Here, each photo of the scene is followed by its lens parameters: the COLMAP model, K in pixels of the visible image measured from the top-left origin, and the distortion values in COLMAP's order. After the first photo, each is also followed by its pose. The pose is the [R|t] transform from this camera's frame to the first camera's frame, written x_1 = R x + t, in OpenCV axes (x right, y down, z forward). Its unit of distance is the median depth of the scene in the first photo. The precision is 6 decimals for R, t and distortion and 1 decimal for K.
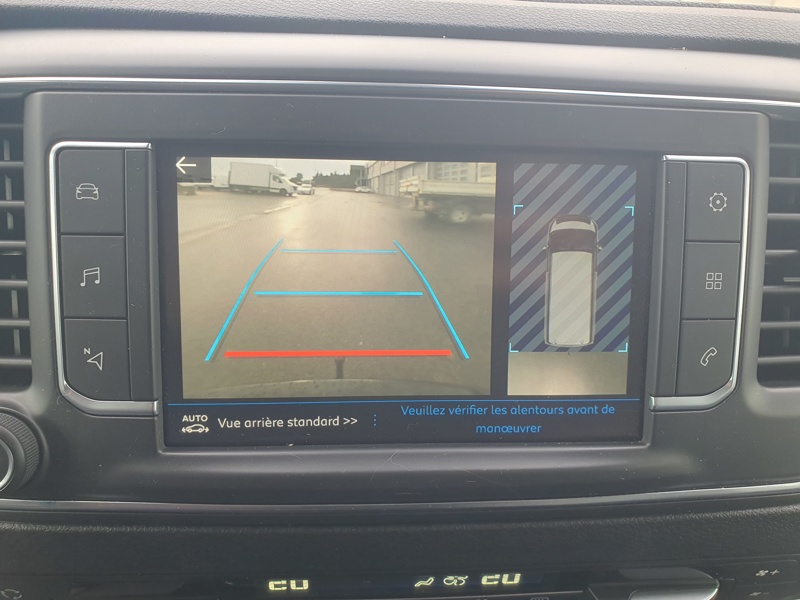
lens RADIAL K [[607.5, 0, 402.8], [0, 607.5, 307.5], [0, 0, 1]] dist [0.004790, 0.007244]
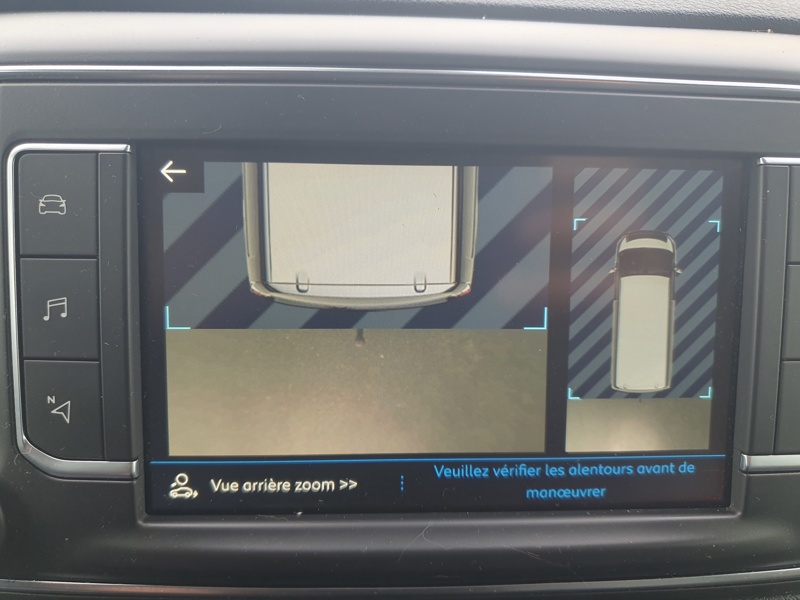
lens RADIAL K [[618.6, 0, 398.3], [0, 618.6, 304.3], [0, 0, 1]] dist [-0.024843, 0.037731]
pose [[0.999820, 0.001064, -0.018956, -0.036217], [-0.001343, 0.999892, -0.014669, -0.041653], [0.018939, 0.014692, 0.999713, 0.170536]]
